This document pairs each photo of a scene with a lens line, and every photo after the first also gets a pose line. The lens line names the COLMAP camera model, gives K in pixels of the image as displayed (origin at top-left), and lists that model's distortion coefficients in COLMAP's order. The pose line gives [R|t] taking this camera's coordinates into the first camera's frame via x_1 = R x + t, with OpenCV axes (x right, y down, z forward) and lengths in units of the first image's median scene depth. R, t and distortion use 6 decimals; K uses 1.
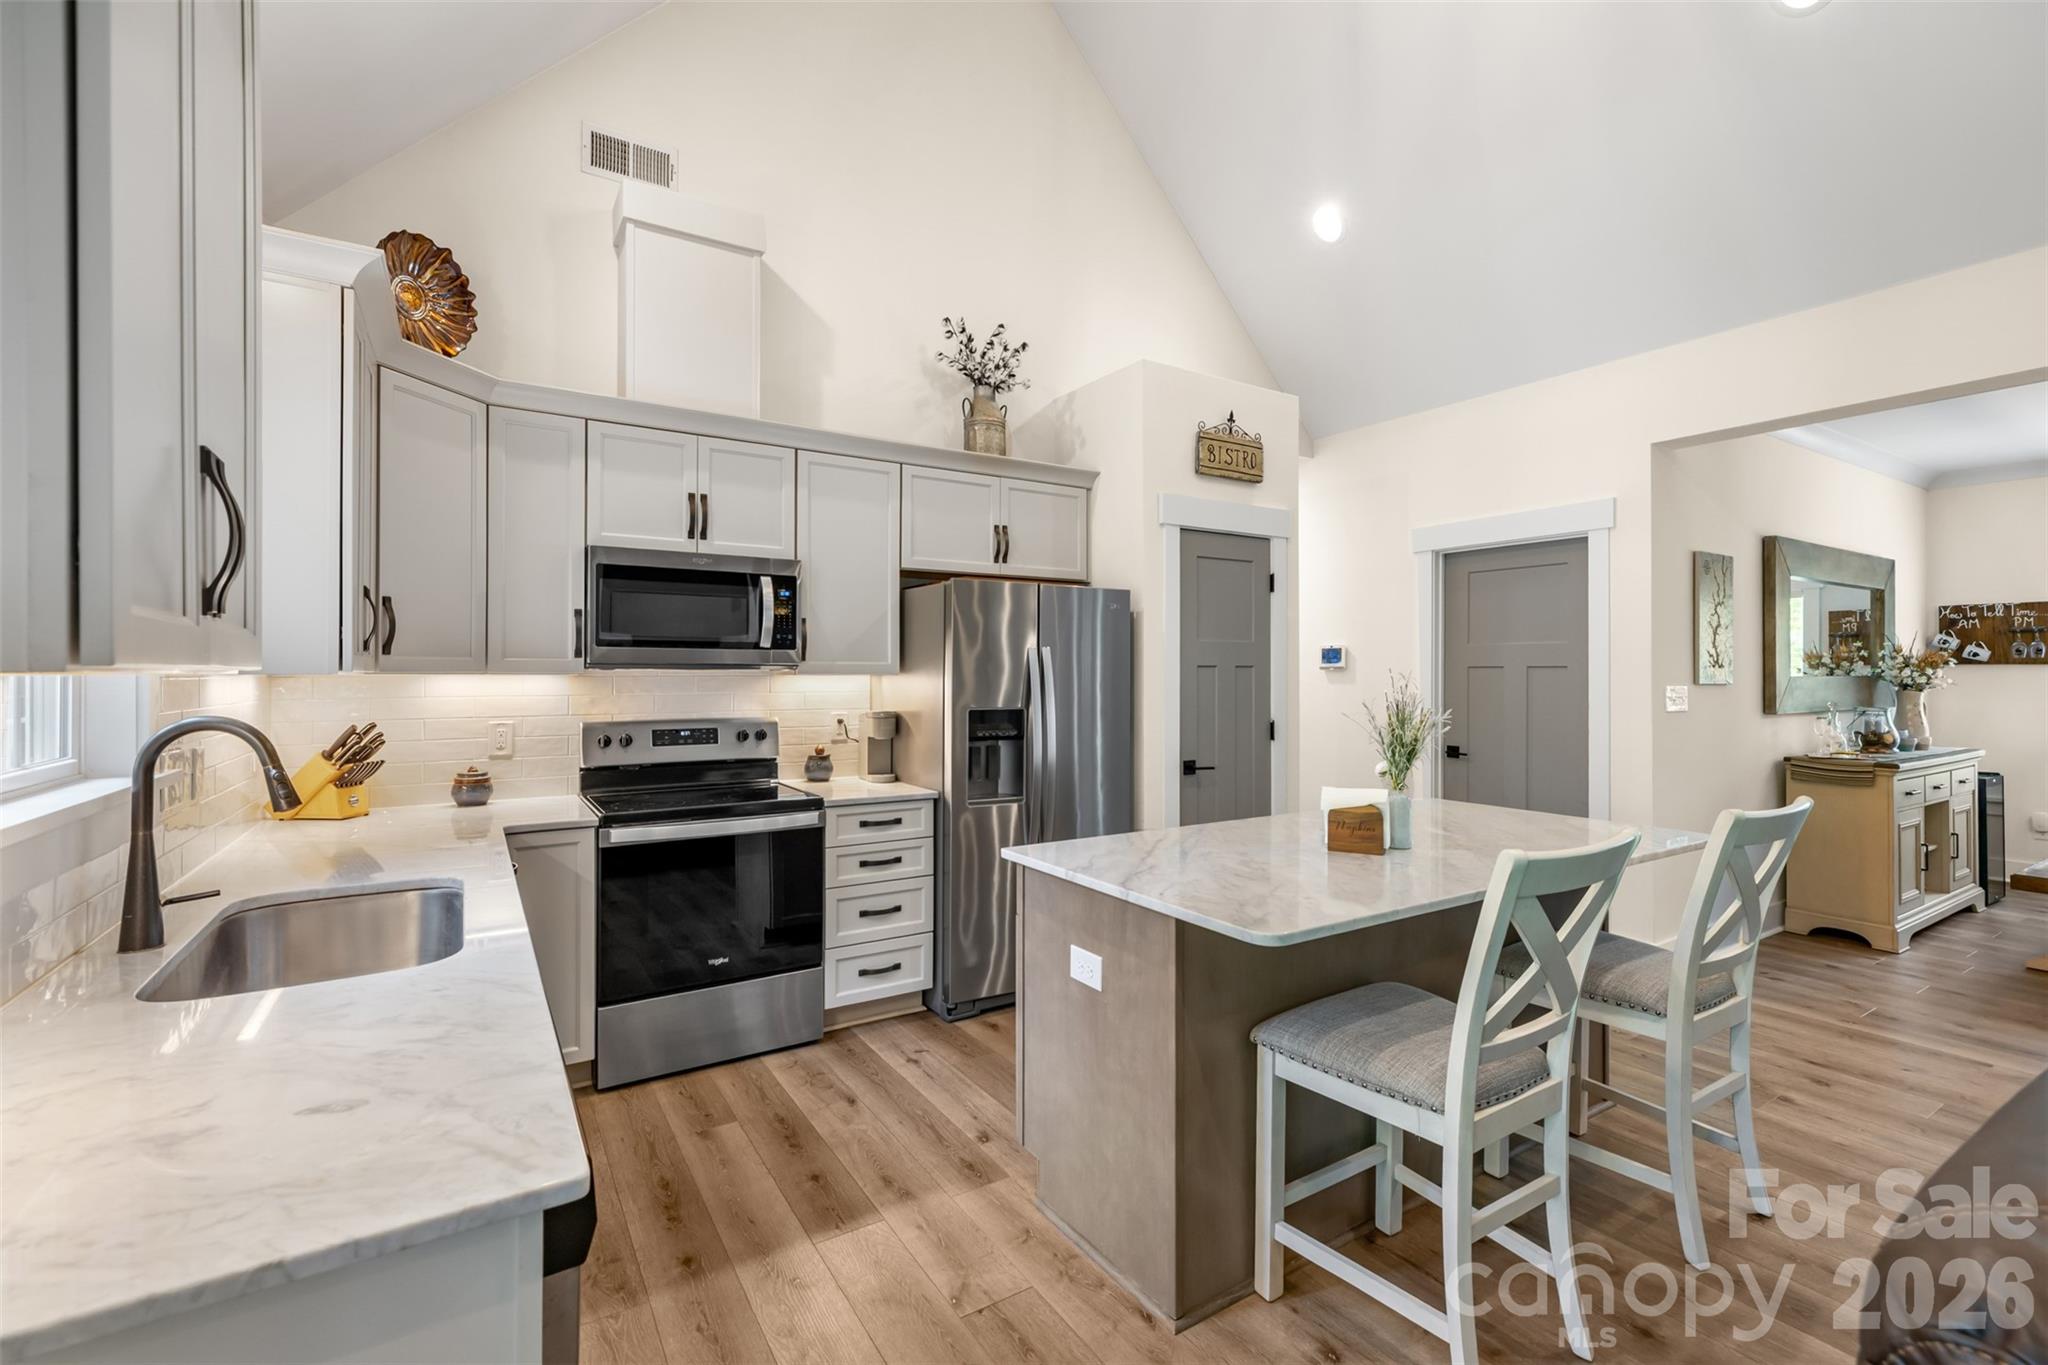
lens RADIAL K [[882.2, 0, 1017.4], [0, 882.2, 671.1], [0, 0, 1]] dist [0.011393, -0.000848]
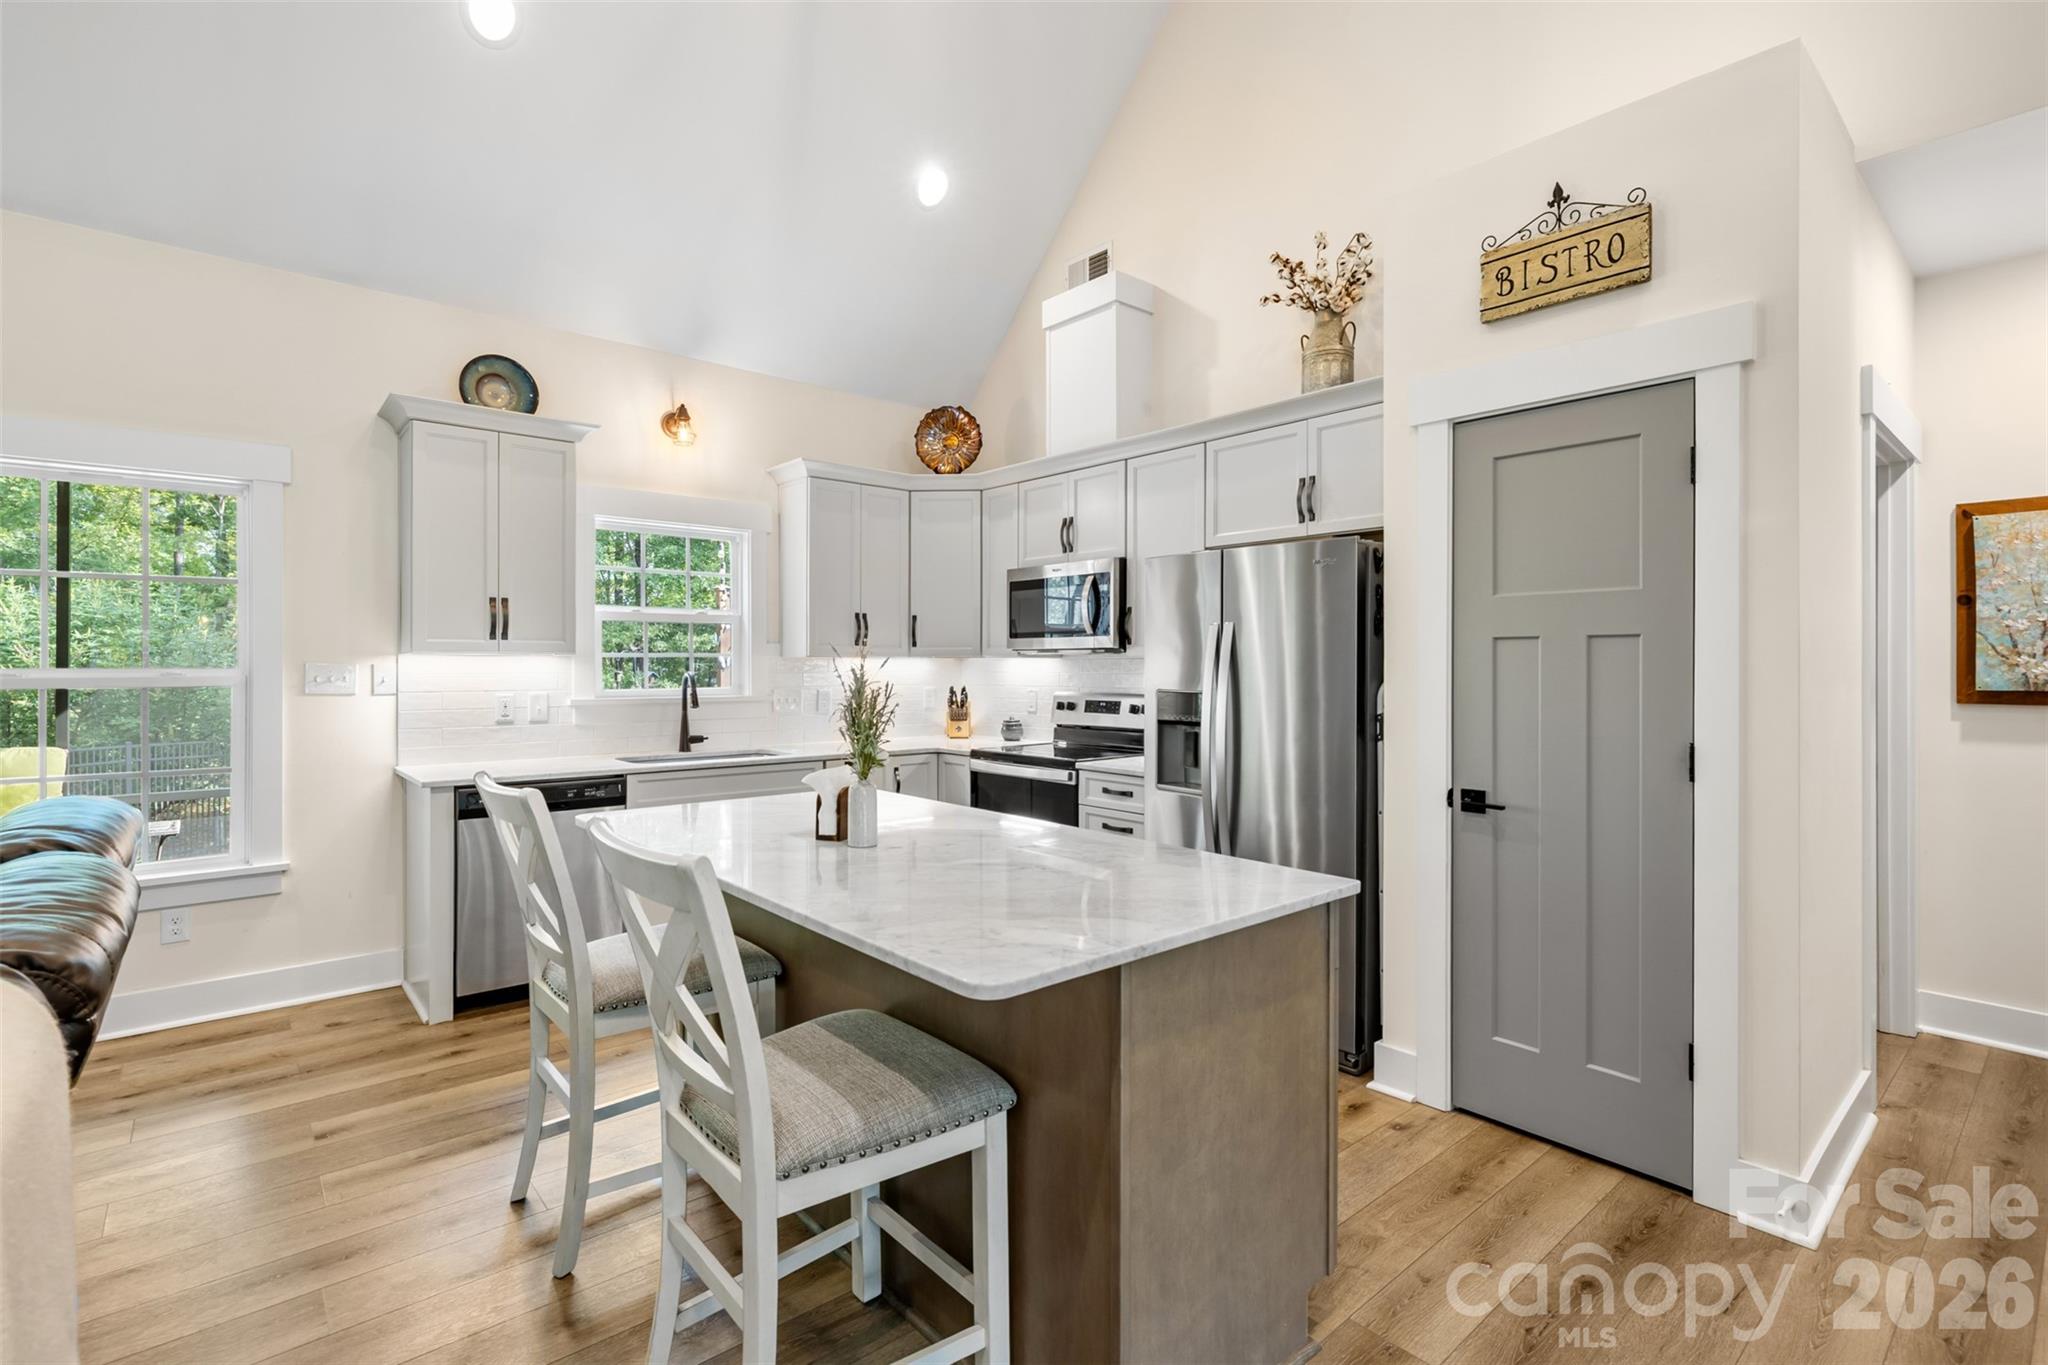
lens RADIAL K [[949.7, 0, 1023.6], [0, 949.7, 674.2], [0, 0, 1]] dist [-0.000587, 0.000409]
pose [[0.152025, 0.008678, -0.988339, 0.909996], [0.001031, 0.999960, 0.008939, 0.014575], [0.988376, -0.002378, 0.152009, 0.655003]]
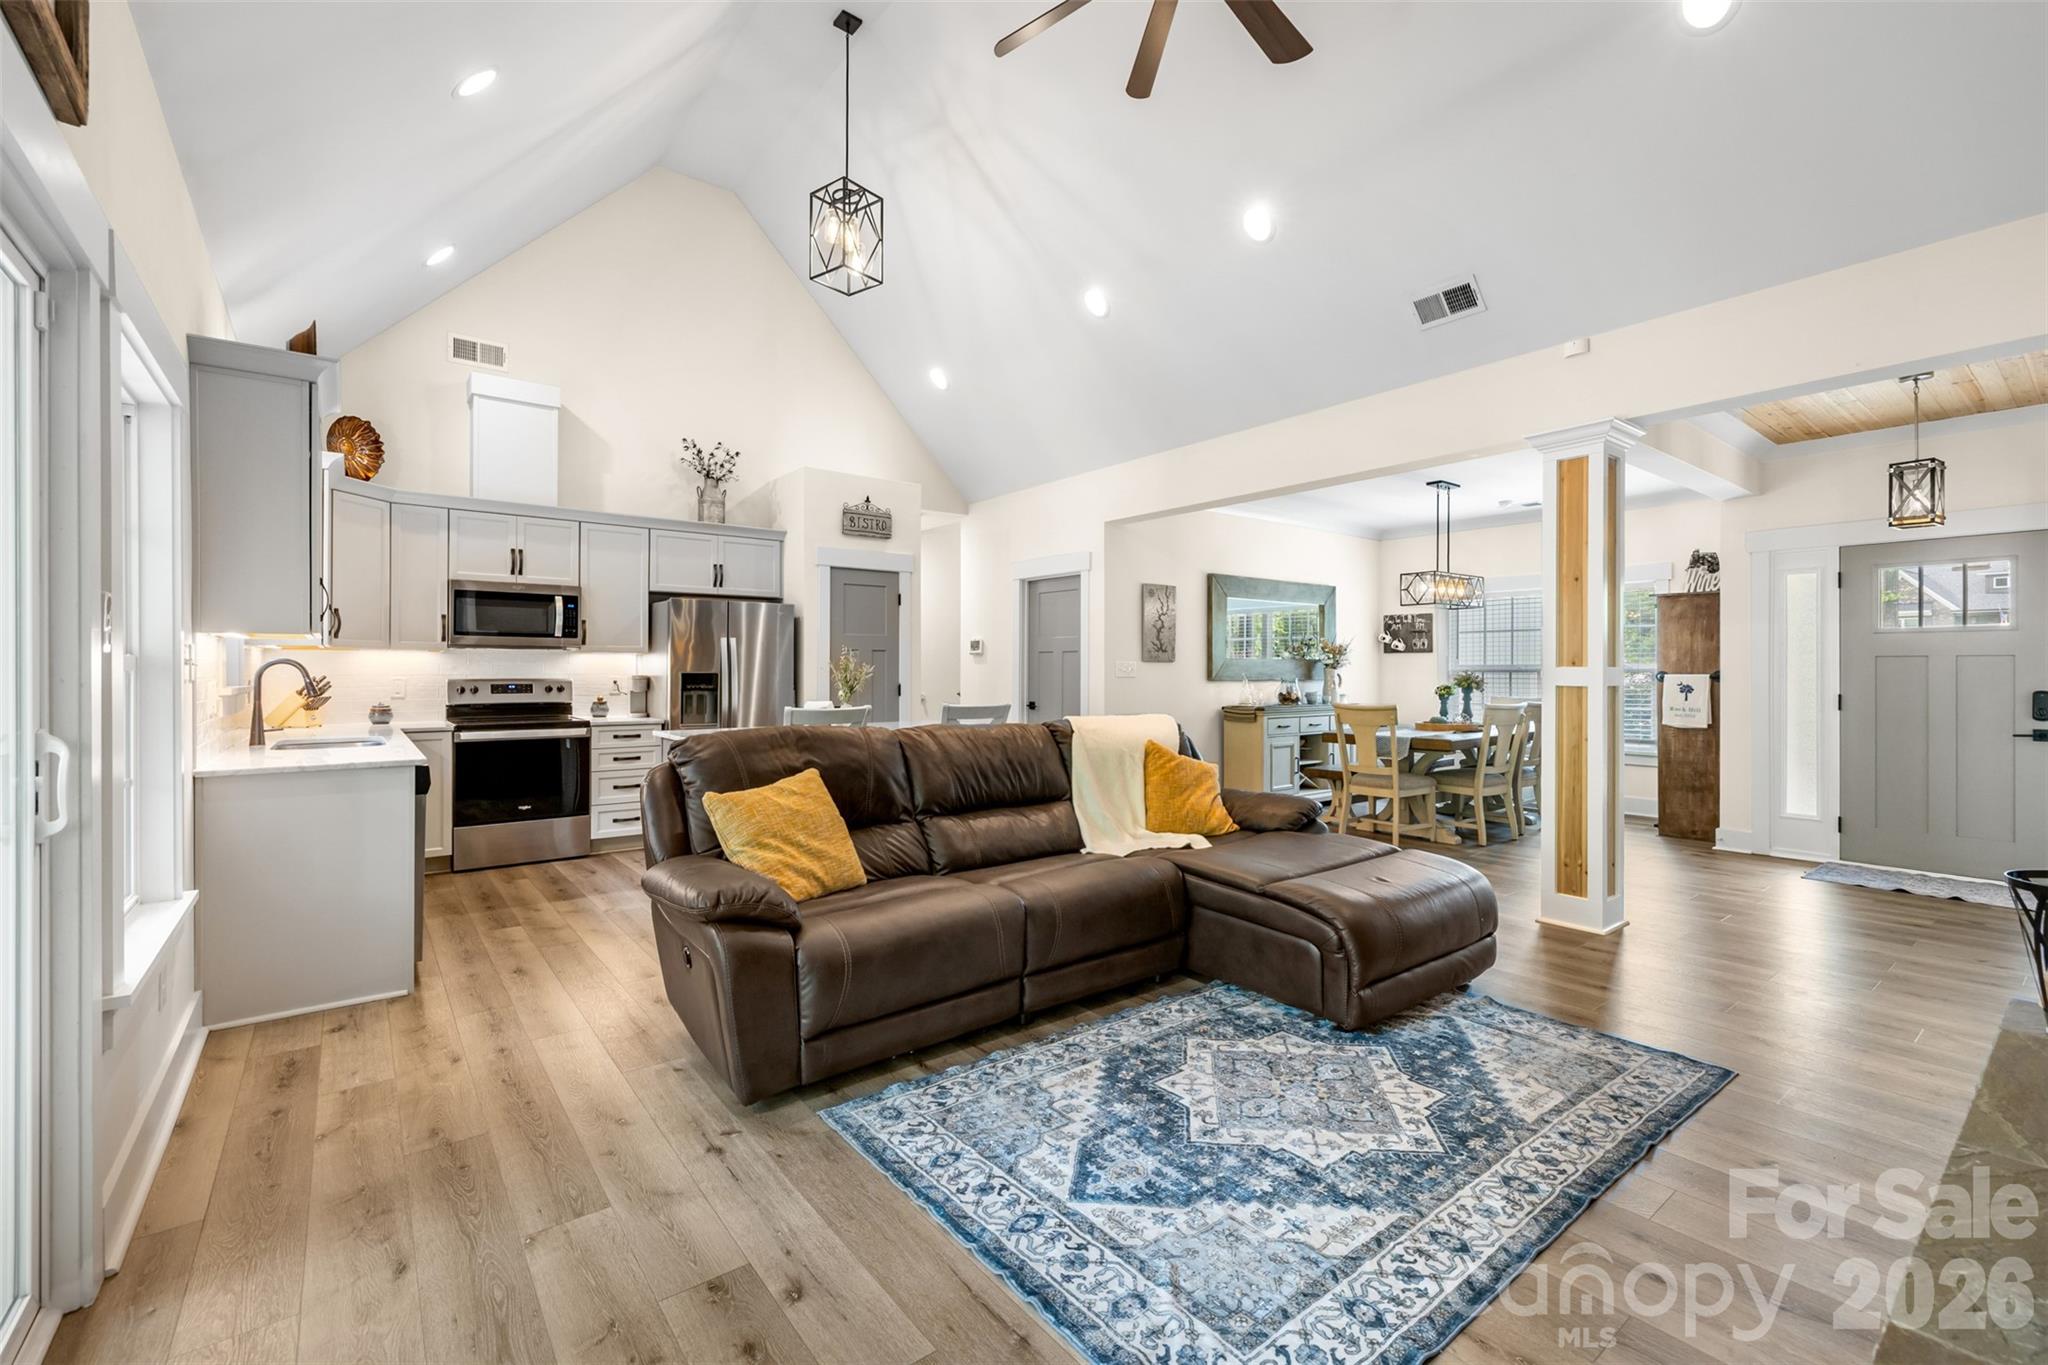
lens RADIAL K [[882.2, 0, 1022.5], [0, 882.2, 668.9], [0, 0, 1]] dist [0.011393, -0.000848]
pose [[0.995501, 0.000642, 0.094752, 0.430664], [-0.000609, 1.000000, -0.000370, 0.034756], [-0.094752, 0.000311, 0.995501, -0.773489]]
